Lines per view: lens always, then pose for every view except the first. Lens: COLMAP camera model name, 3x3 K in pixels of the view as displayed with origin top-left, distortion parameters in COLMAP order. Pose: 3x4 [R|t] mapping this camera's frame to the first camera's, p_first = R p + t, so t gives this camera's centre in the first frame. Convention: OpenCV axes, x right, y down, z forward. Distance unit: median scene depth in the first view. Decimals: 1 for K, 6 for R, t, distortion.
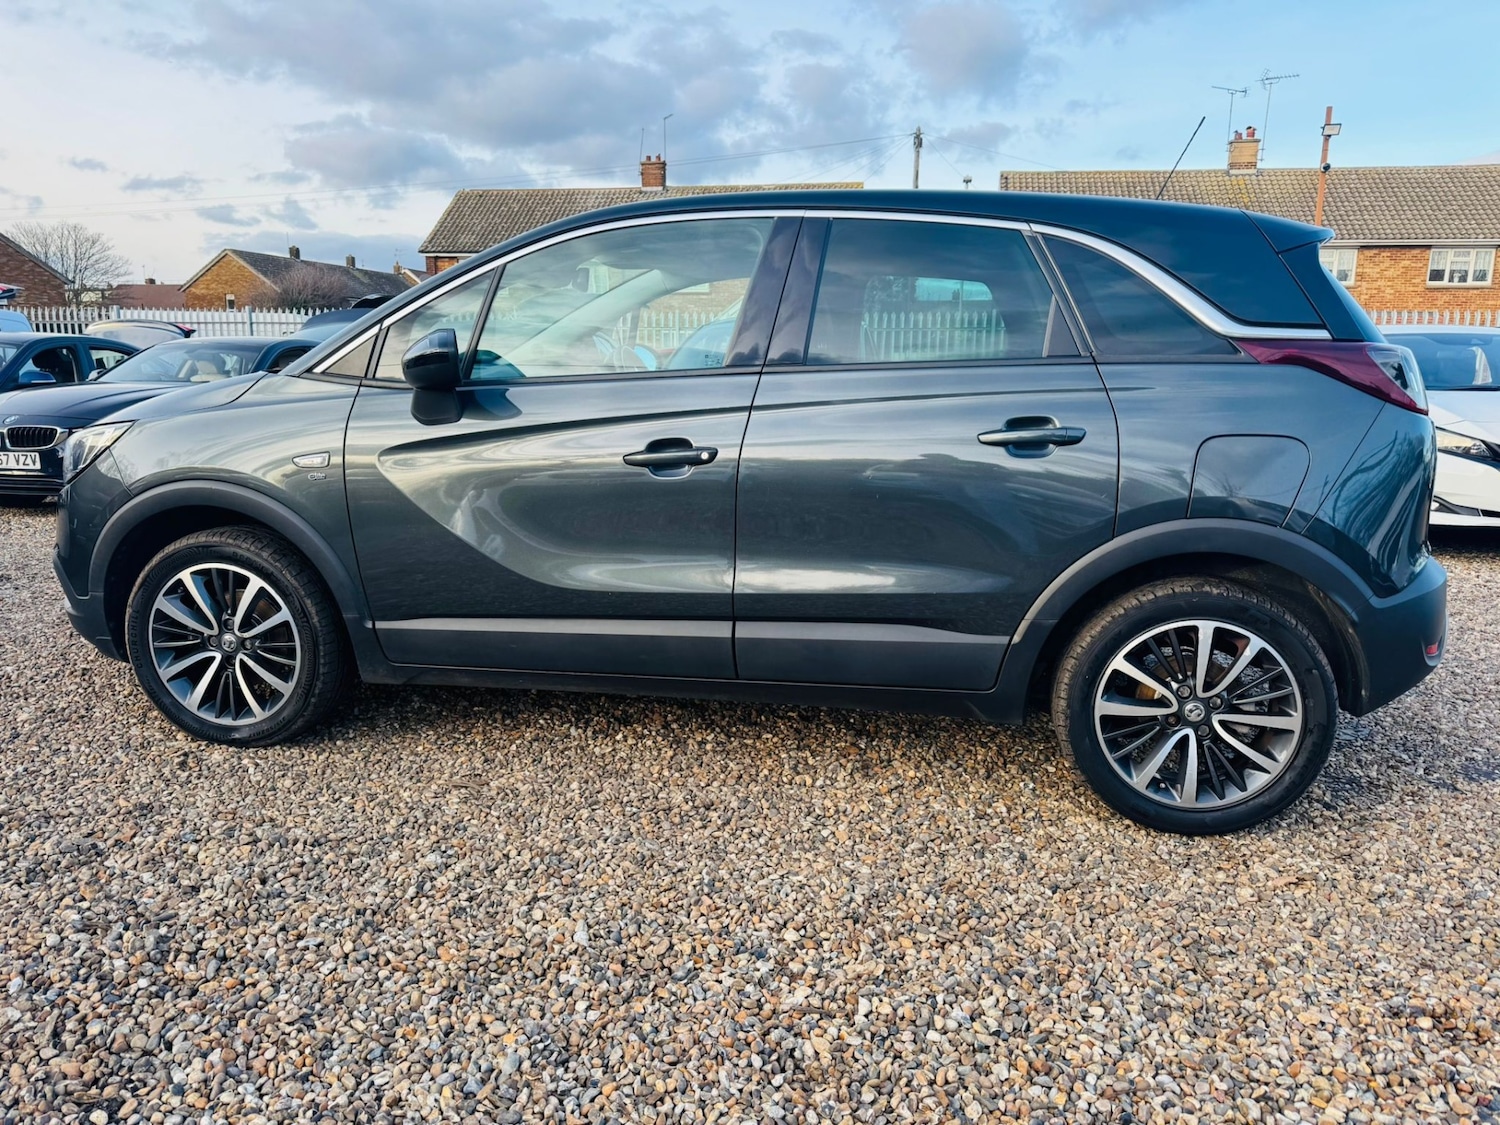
lens RADIAL K [[1110.4, 0, 753.6], [0, 1110.4, 558.1], [0, 0, 1]] dist [0.039335, -0.041678]
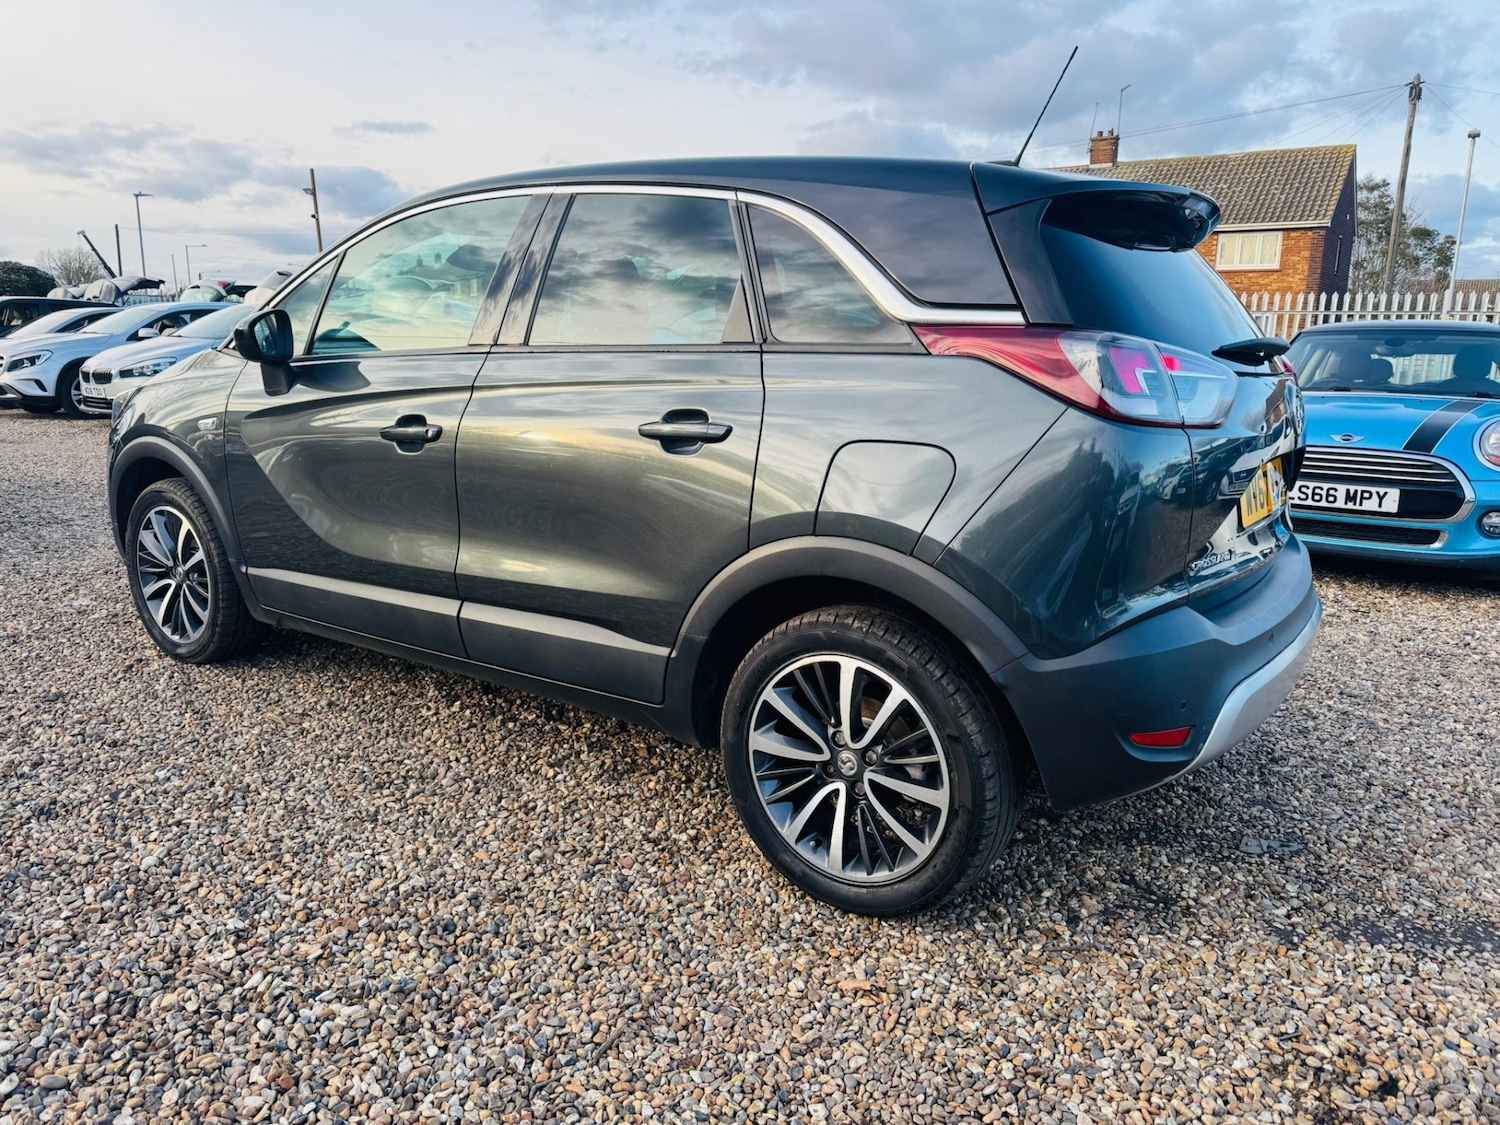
lens RADIAL K [[1110.4, 0, 760.5], [0, 1110.4, 562.9], [0, 0, 1]] dist [0.039335, -0.041678]
pose [[0.900787, 0.096991, -0.423292, 0.601535], [-0.090614, 0.995263, 0.035219, -0.034059], [0.424702, 0.006632, 0.905309, 0.184612]]
